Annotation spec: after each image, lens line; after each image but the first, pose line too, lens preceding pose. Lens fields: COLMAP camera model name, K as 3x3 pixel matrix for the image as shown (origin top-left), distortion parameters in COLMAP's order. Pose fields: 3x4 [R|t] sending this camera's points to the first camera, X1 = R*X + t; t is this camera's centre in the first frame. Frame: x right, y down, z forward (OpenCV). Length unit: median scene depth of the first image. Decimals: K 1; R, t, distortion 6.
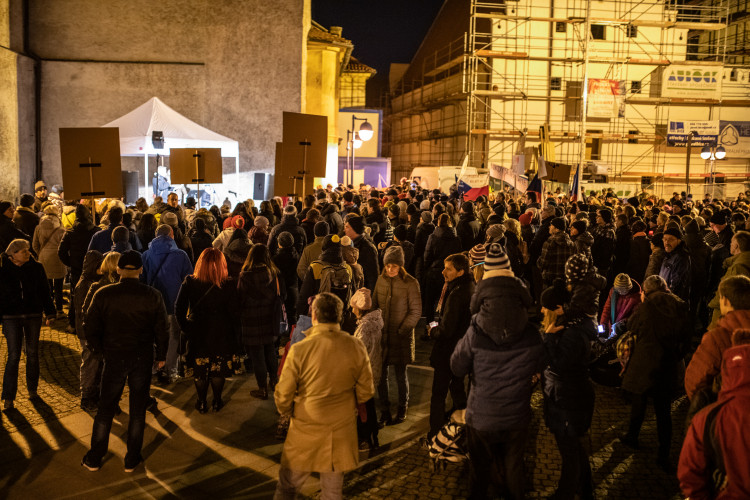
lens RADIAL K [[714.1, 0, 375.0], [0, 714.1, 250.0], [0, 0, 1]] dist [-0.067209, 0.105756]
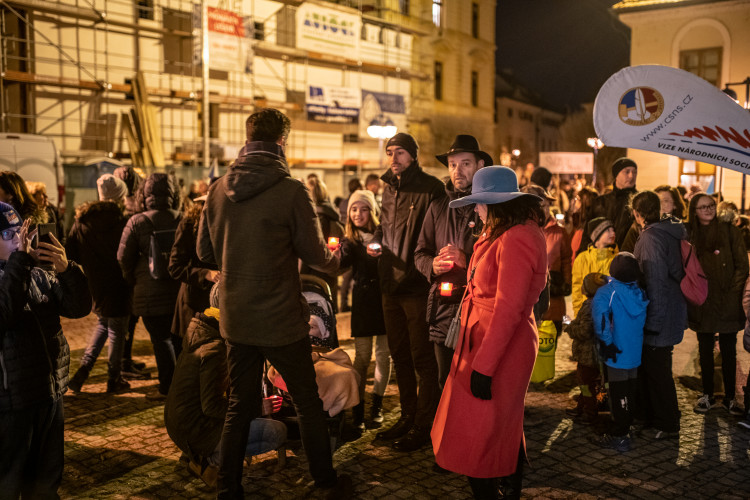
lens RADIAL K [[714.1, 0, 375.0], [0, 714.1, 250.0], [0, 0, 1]] dist [-0.067209, 0.105756]
pose [[0.738456, -0.080451, 0.669485, -0.015582], [0.076178, 0.996454, 0.035717, -0.040074], [-0.669984, 0.024624, 0.741967, 0.440726]]
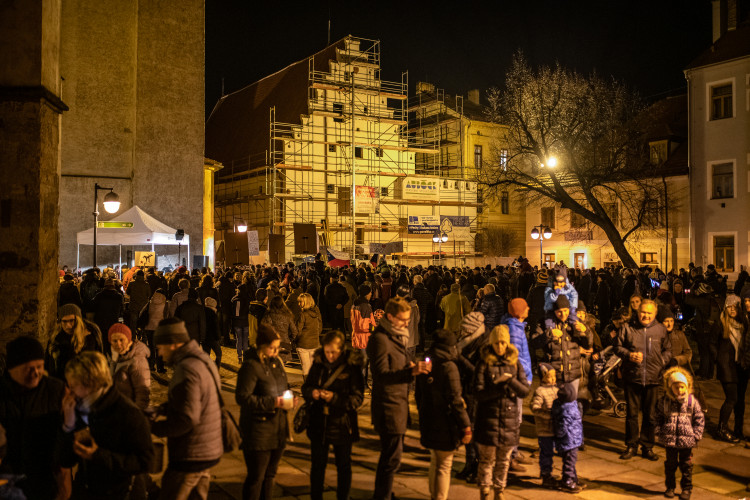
lens RADIAL K [[714.1, 0, 375.0], [0, 714.1, 250.0], [0, 0, 1]] dist [-0.067209, 0.105756]
pose [[0.915768, -0.018125, 0.401298, -0.219197], [0.066538, 0.992026, -0.107036, 0.034038], [-0.396158, 0.124722, 0.909672, -0.263479]]
